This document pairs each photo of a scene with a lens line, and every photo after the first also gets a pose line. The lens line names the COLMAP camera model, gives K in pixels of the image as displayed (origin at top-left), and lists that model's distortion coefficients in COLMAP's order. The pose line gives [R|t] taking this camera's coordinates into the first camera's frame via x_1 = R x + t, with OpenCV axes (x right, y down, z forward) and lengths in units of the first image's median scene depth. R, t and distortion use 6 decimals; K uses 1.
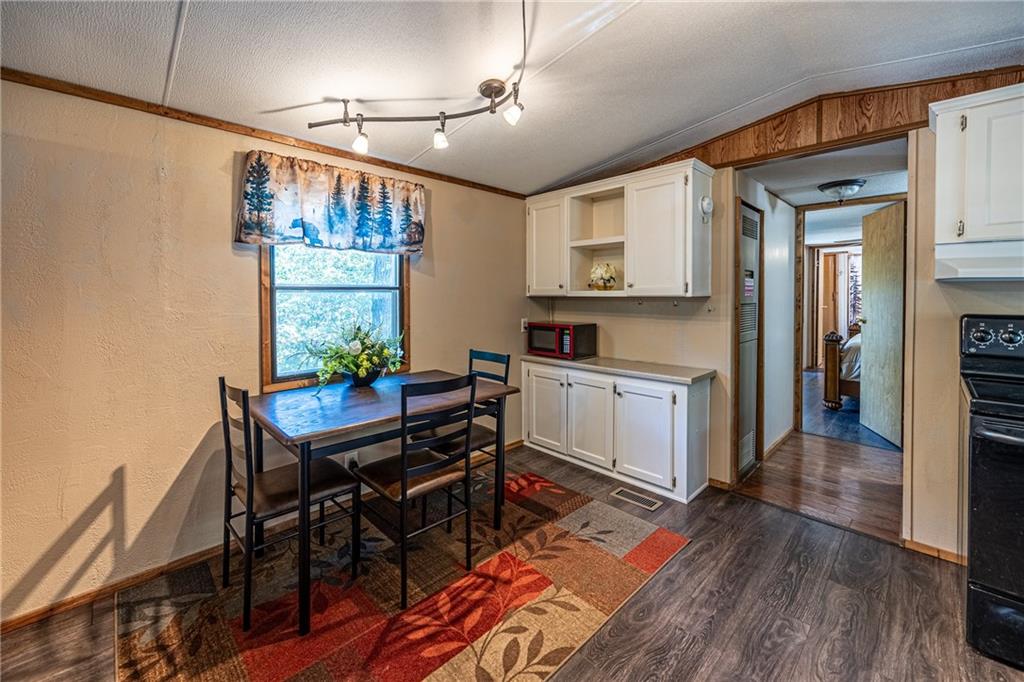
lens RADIAL K [[408.9, 0, 514.0], [0, 408.9, 299.5], [0, 0, 1]] dist [0.000142, 0.000035]
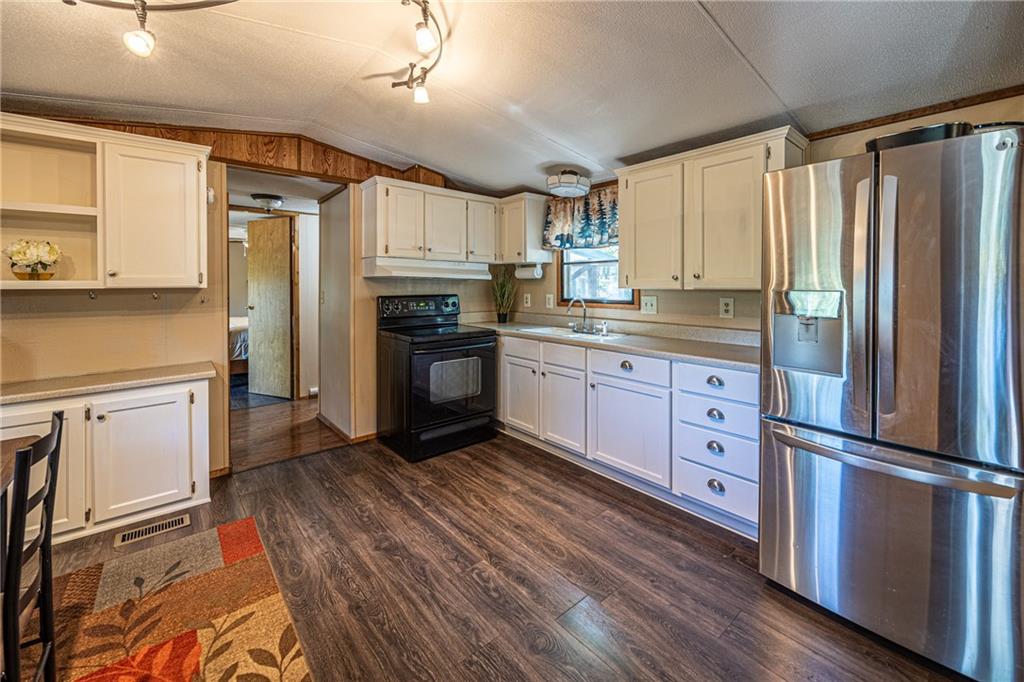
lens RADIAL K [[412.9, 0, 517.5], [0, 412.9, 286.4], [0, 0, 1]] dist [0.000239, 0.000101]
pose [[0.072634, -0.003669, 0.997352, -0.487199], [0.016123, 0.999867, 0.002504, -0.000189], [-0.997228, 0.015899, 0.072684, 0.190063]]
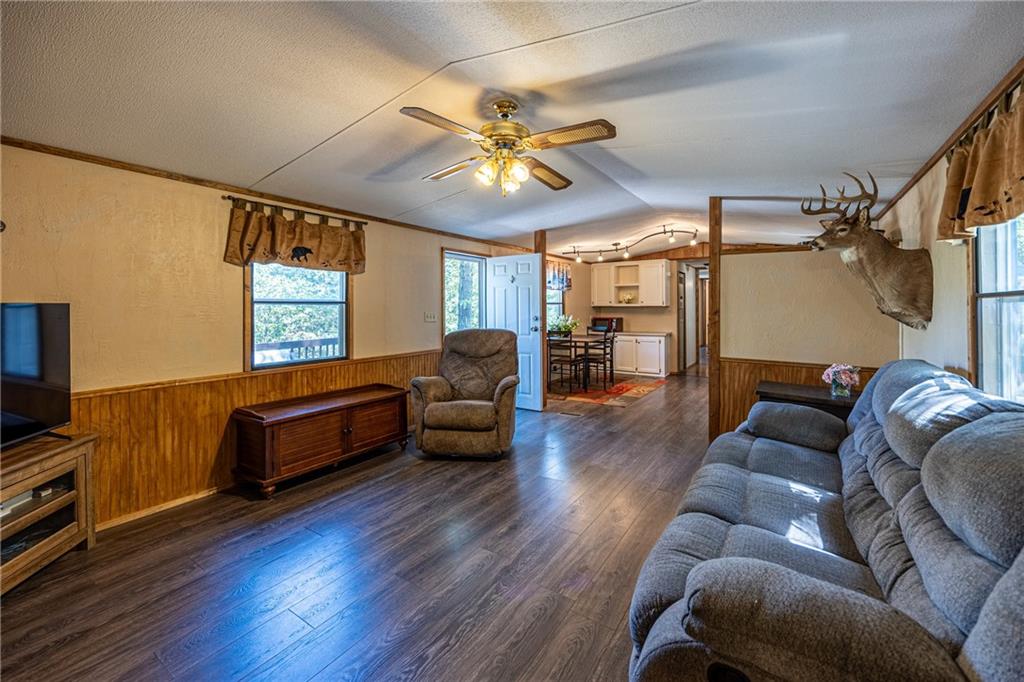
lens RADIAL K [[401.7, 0, 515.9], [0, 401.7, 304.3], [0, 0, 1]] dist [0.001776, 0.000155]
pose [[0.981407, -0.001443, 0.191931, -1.132527], [0.005791, 0.999739, -0.022094, 0.037448], [-0.191849, 0.022794, 0.981160, -1.567590]]
